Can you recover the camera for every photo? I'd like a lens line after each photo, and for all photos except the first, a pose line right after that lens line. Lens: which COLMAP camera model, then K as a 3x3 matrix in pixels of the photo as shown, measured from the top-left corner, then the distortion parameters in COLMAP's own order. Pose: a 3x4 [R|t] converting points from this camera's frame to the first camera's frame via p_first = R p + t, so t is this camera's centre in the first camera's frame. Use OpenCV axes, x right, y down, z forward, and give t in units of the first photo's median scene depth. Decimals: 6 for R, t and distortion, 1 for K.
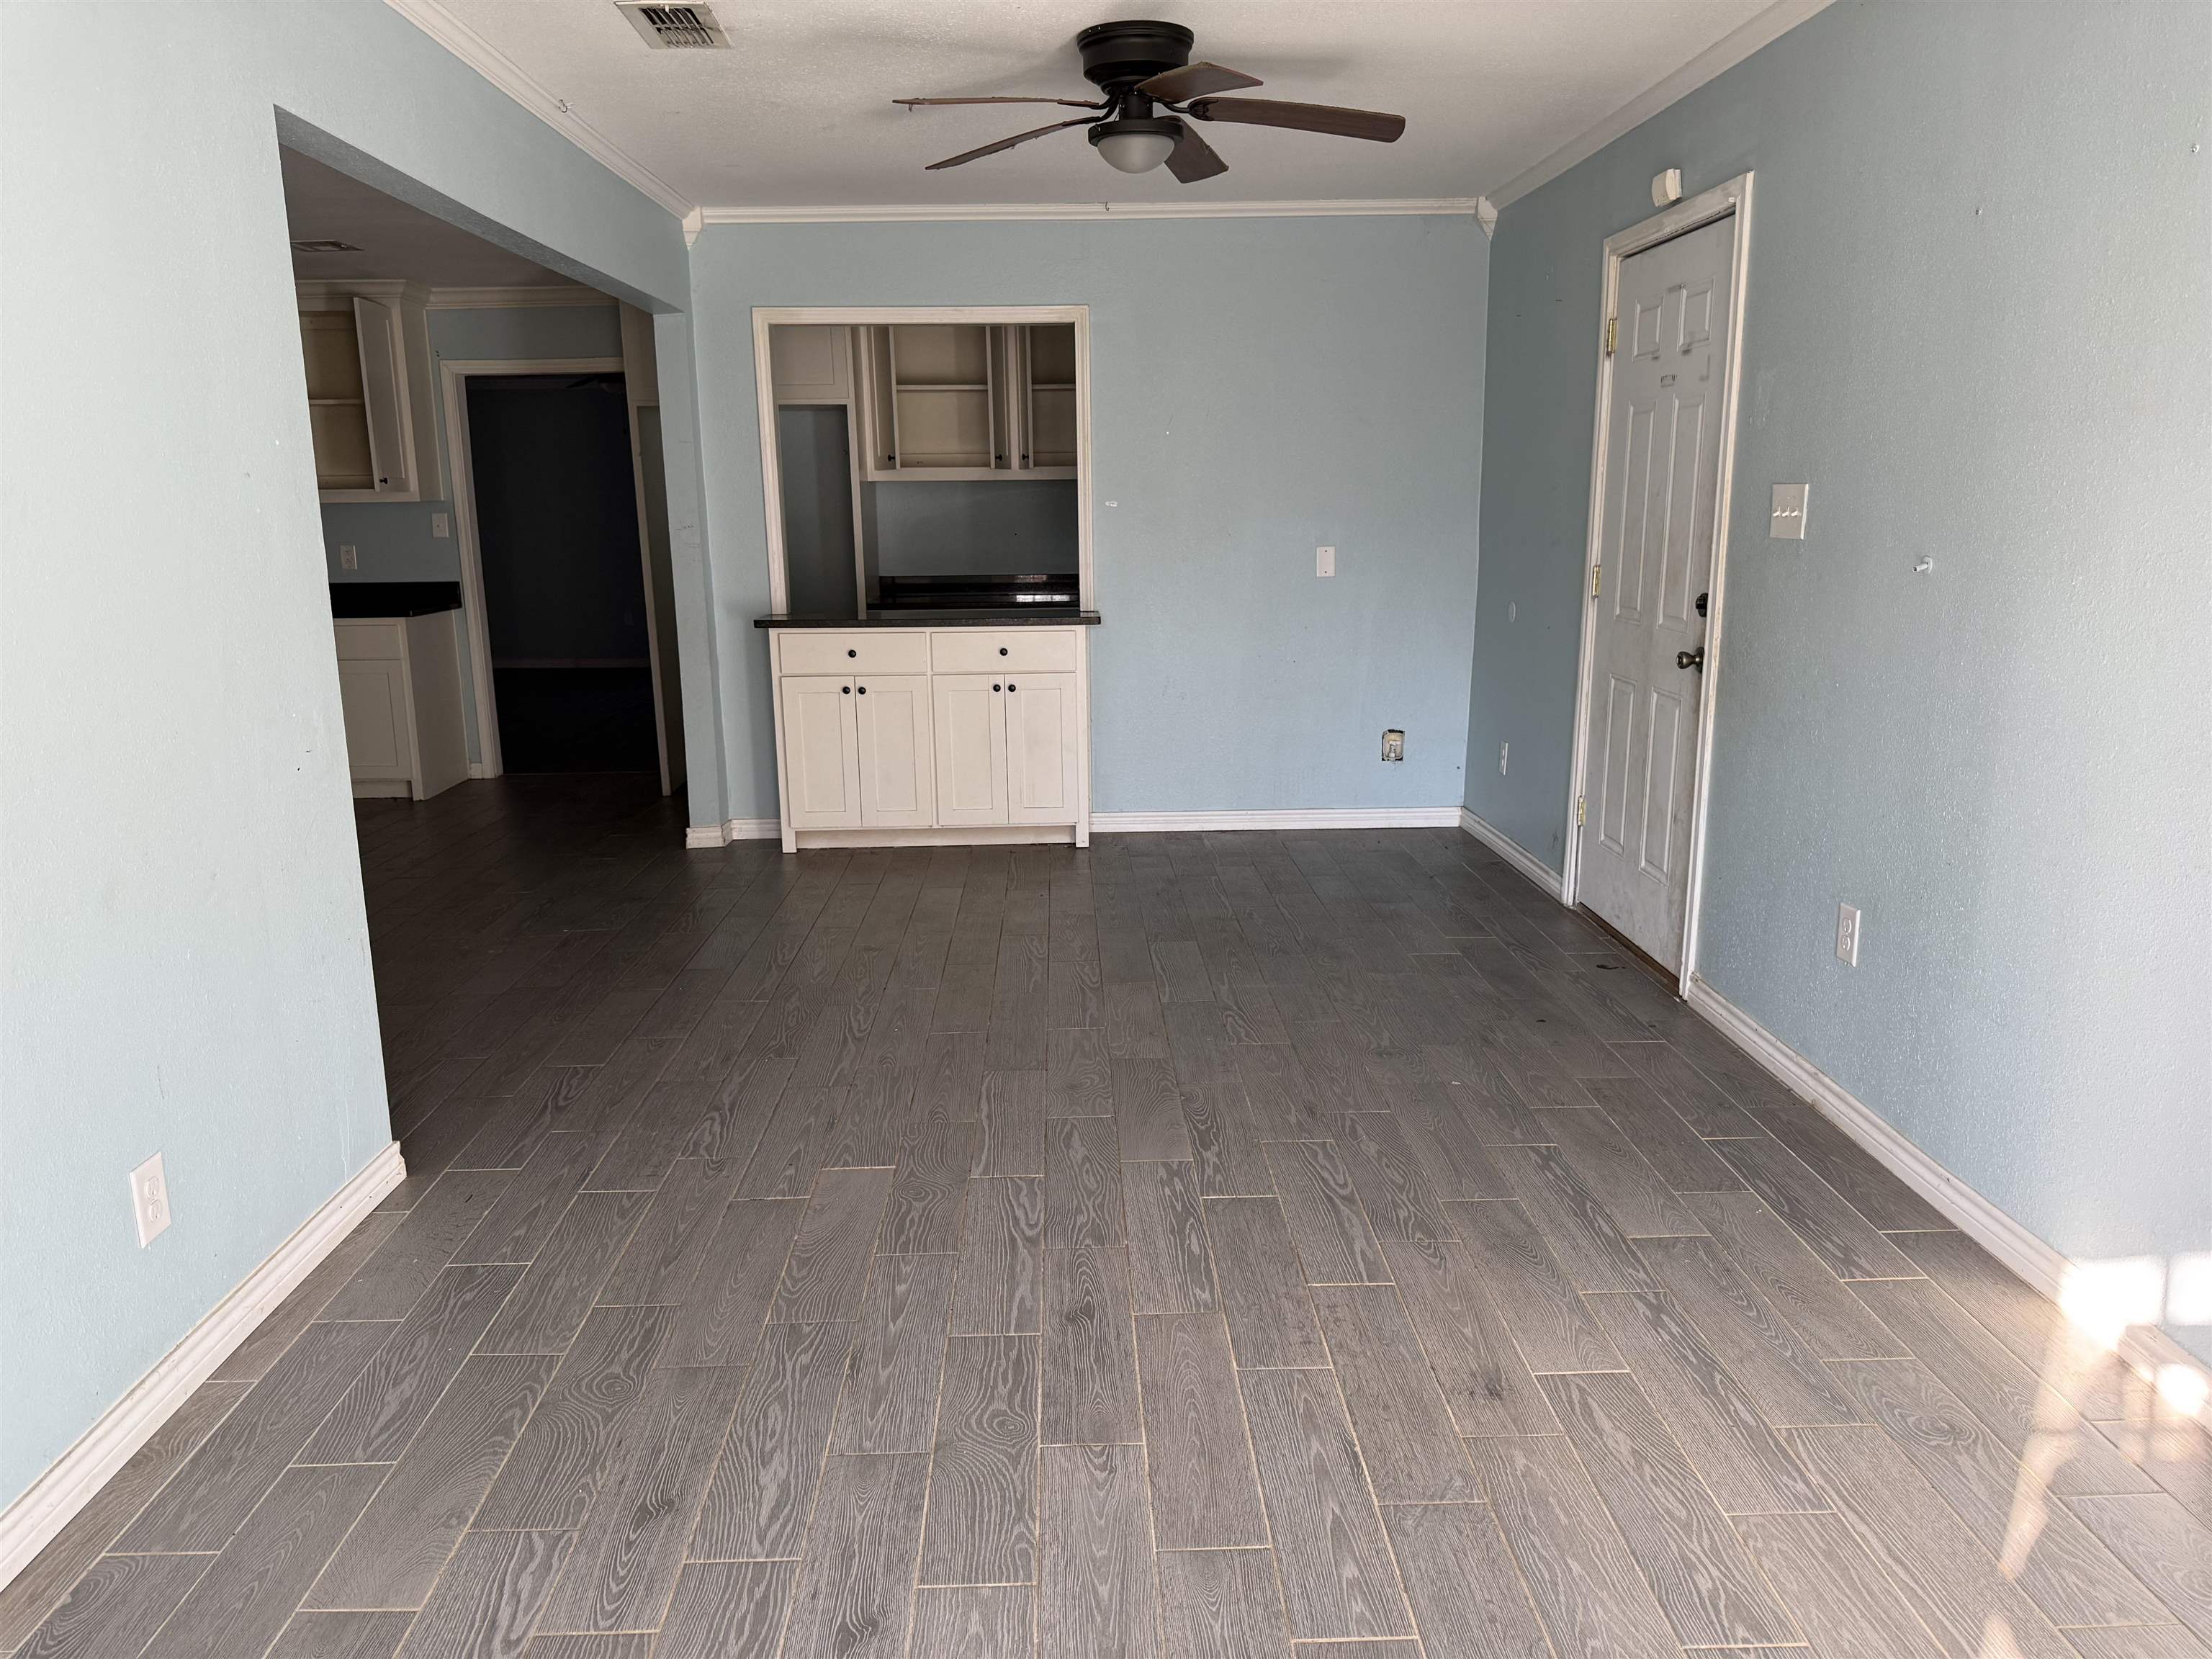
lens RADIAL K [[1529.6, 0, 1108.2], [0, 1529.6, 831.9], [0, 0, 1]] dist [0.002098, -0.000596]
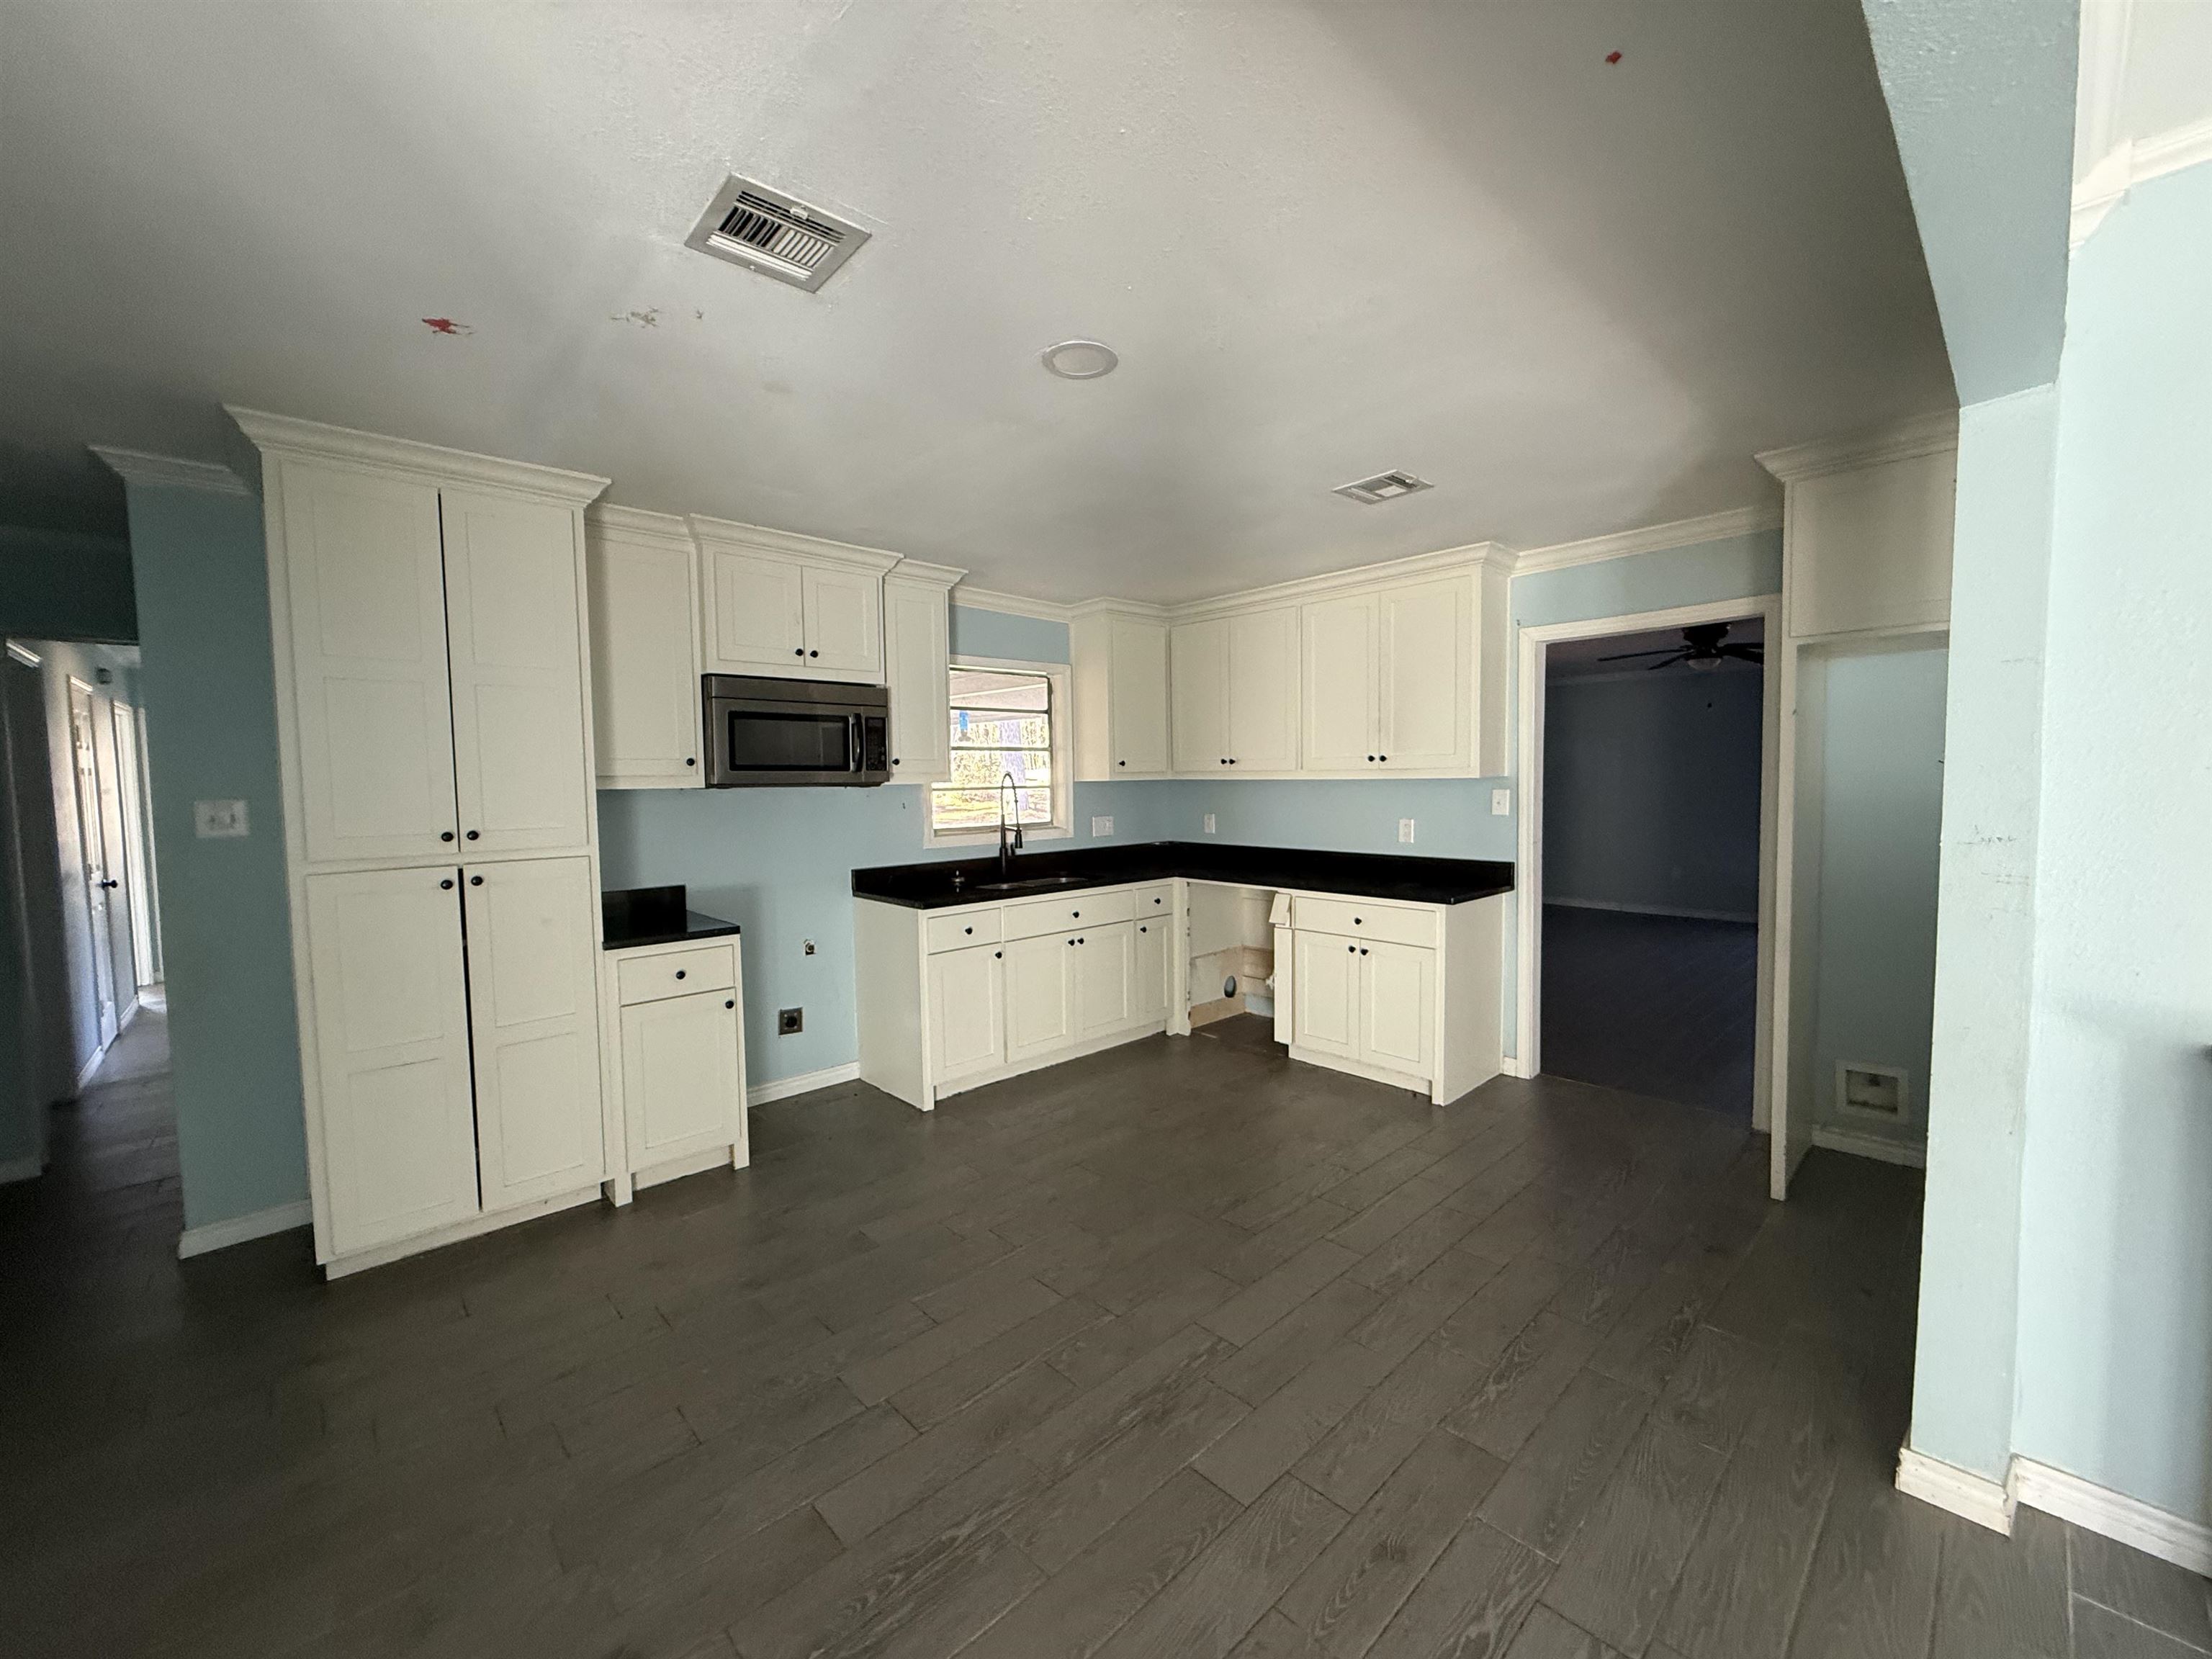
lens RADIAL K [[877.7, 0, 1110.4], [0, 877.7, 829.7], [0, 0, 1]] dist [-0.002876, 0.000390]
pose [[0.657582, 0.043022, -0.752154, -0.191147], [-0.153033, 0.985182, -0.077440, -0.106741], [0.737677, 0.166028, 0.654422, 0.480336]]
